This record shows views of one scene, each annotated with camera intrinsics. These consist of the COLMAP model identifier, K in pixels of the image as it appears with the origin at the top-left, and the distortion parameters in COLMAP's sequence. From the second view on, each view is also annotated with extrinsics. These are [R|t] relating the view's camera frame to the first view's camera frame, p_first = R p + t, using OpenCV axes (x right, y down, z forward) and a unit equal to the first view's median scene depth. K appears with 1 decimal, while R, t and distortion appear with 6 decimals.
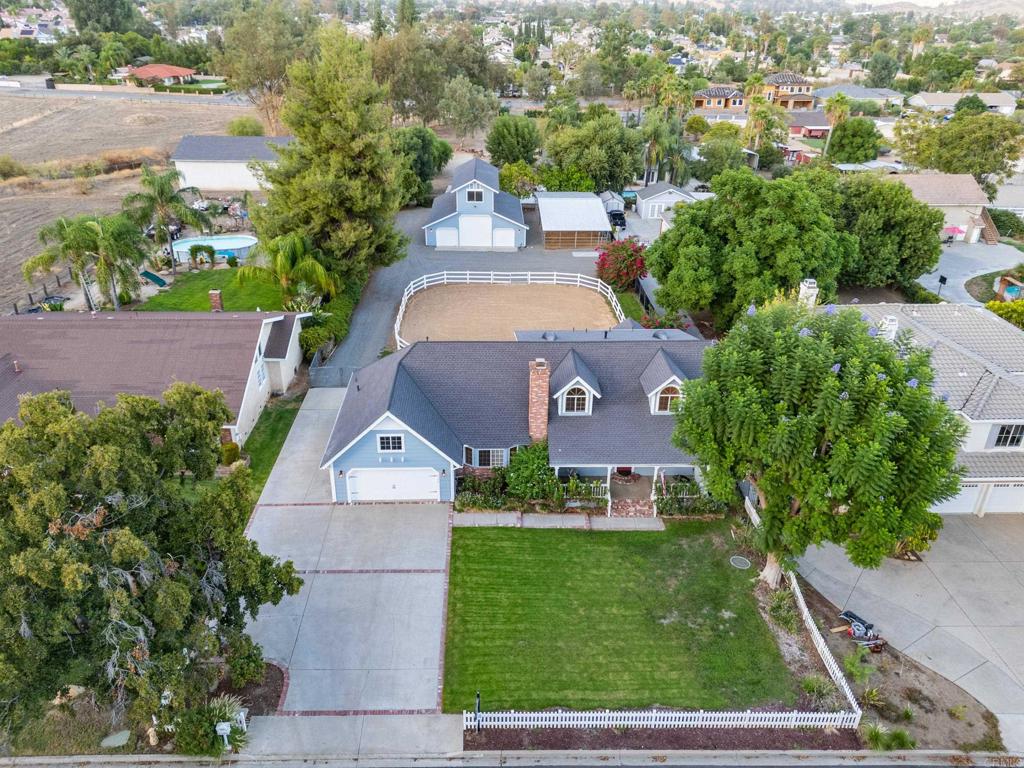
lens RADIAL K [[753.4, 0, 508.8], [0, 753.4, 387.5], [0, 0, 1]] dist [0.077702, -0.081202]
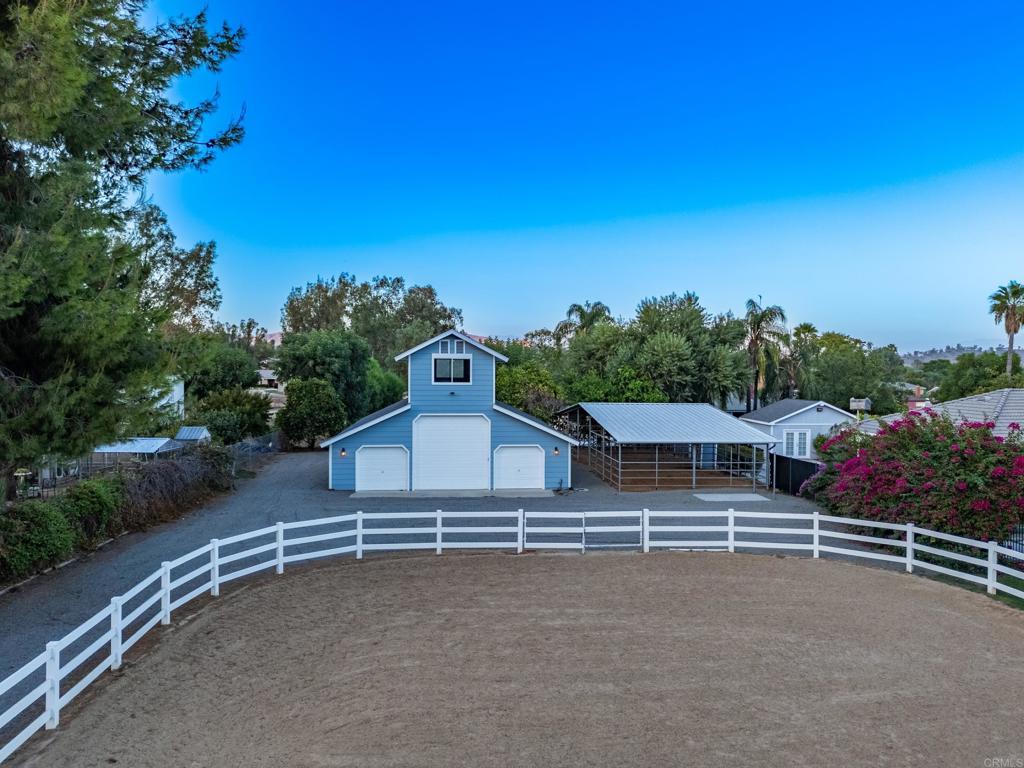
lens RADIAL K [[753.4, 0, 508.8], [0, 753.4, 387.5], [0, 0, 1]] dist [0.077702, -0.081202]
pose [[0.997974, -0.008377, 0.063067, -0.039654], [0.034626, 0.903135, -0.427959, -0.062356], [-0.053373, 0.429276, 0.901595, 0.626322]]
